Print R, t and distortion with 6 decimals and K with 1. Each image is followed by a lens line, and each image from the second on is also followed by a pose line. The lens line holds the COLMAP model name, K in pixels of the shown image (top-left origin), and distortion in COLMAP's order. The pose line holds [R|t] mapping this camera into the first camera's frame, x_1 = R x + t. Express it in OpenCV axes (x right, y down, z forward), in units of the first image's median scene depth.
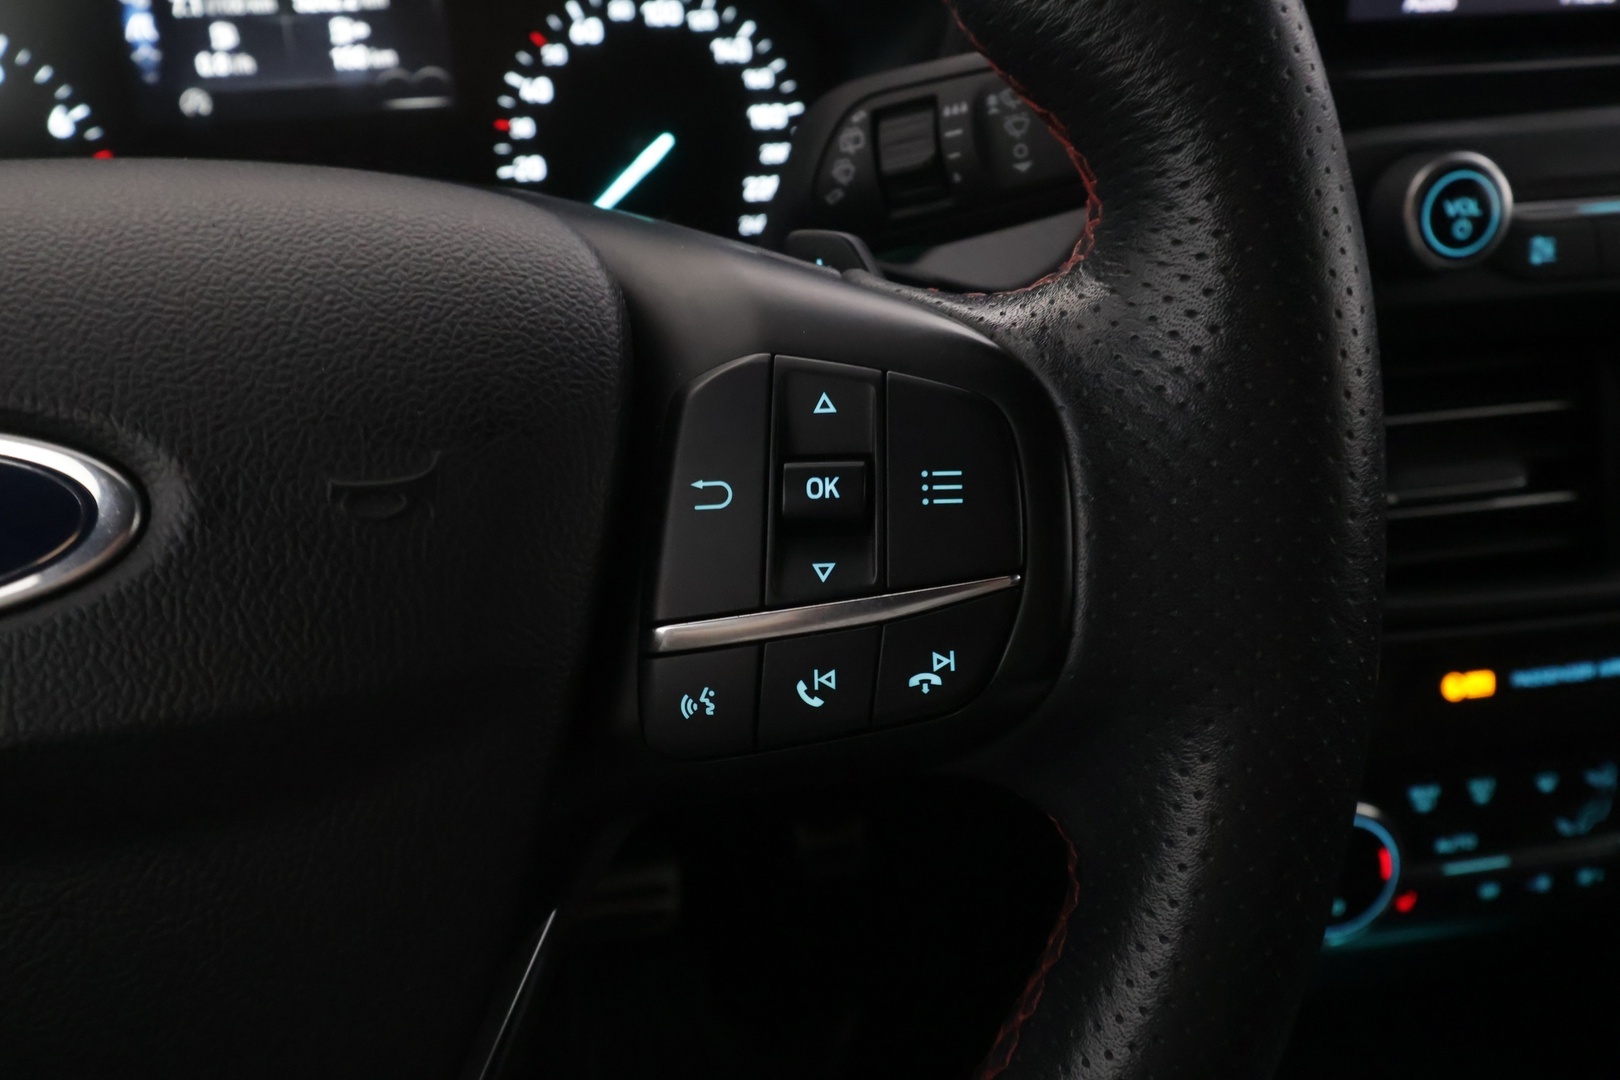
lens RADIAL K [[1274.1, 0, 810.0], [0, 1274.1, 540.0], [0, 0, 1]] dist [0.000330, -0.000448]
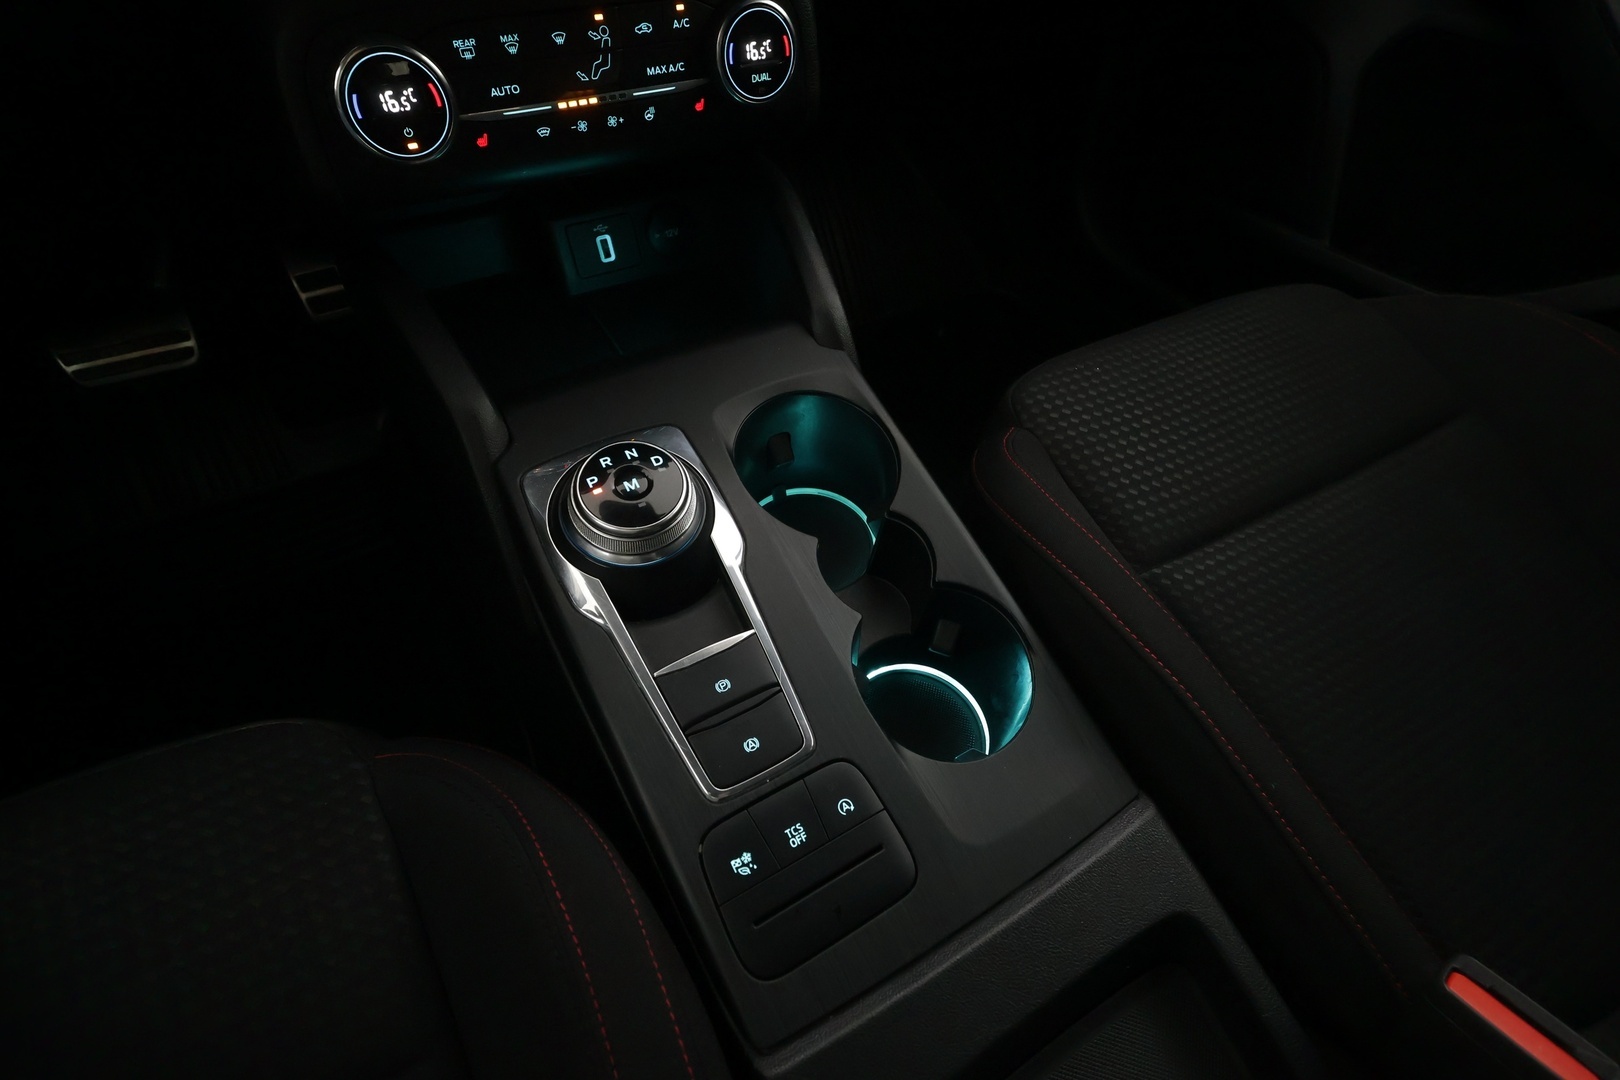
lens RADIAL K [[748.7, 0, 810.0], [0, 748.7, 540.0], [0, 0, 1]] dist [-0.003108, 0.001065]
pose [[0.928488, -0.217223, 0.301206, 0.478007], [0.071864, 0.900849, 0.428144, 0.370905], [-0.364344, -0.375880, 0.852037, -0.035356]]
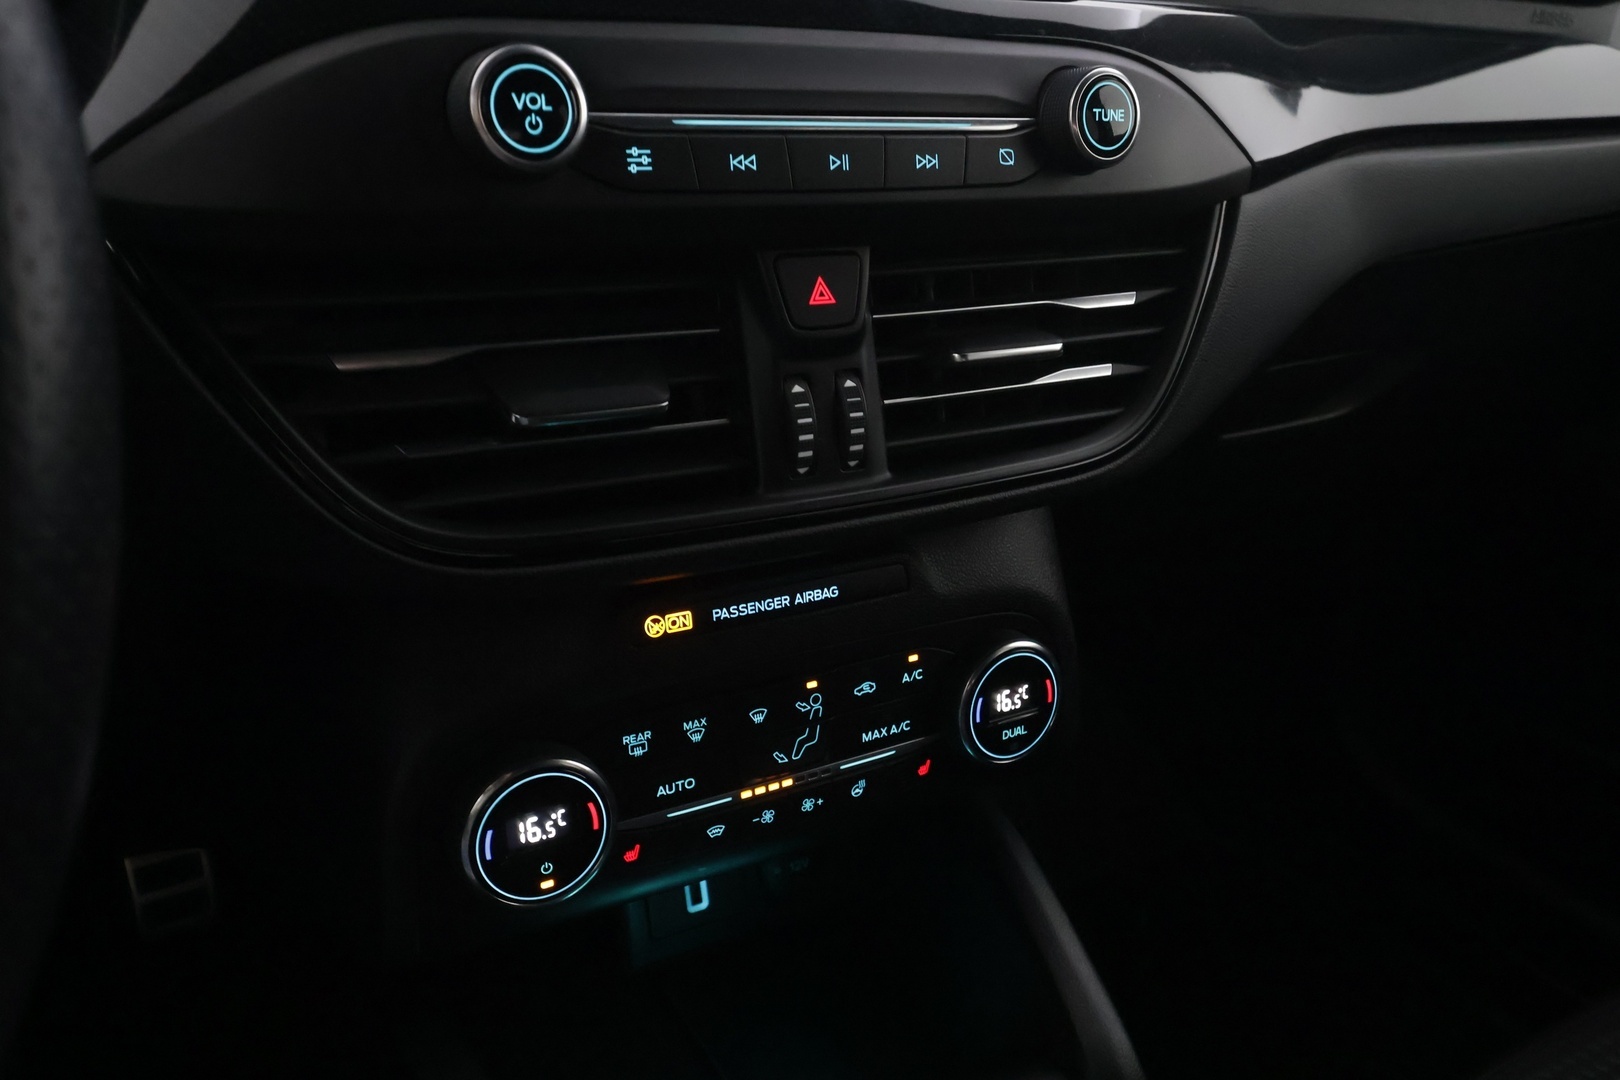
lens RADIAL K [[1274.1, 0, 810.0], [0, 1274.1, 540.0], [0, 0, 1]] dist [0.000330, -0.000448]
pose [[0.927881, -0.055598, 0.368708, 0.259195], [0.064227, 0.997873, -0.011164, 0.067622], [-0.367303, 0.034040, 0.929478, 0.042301]]
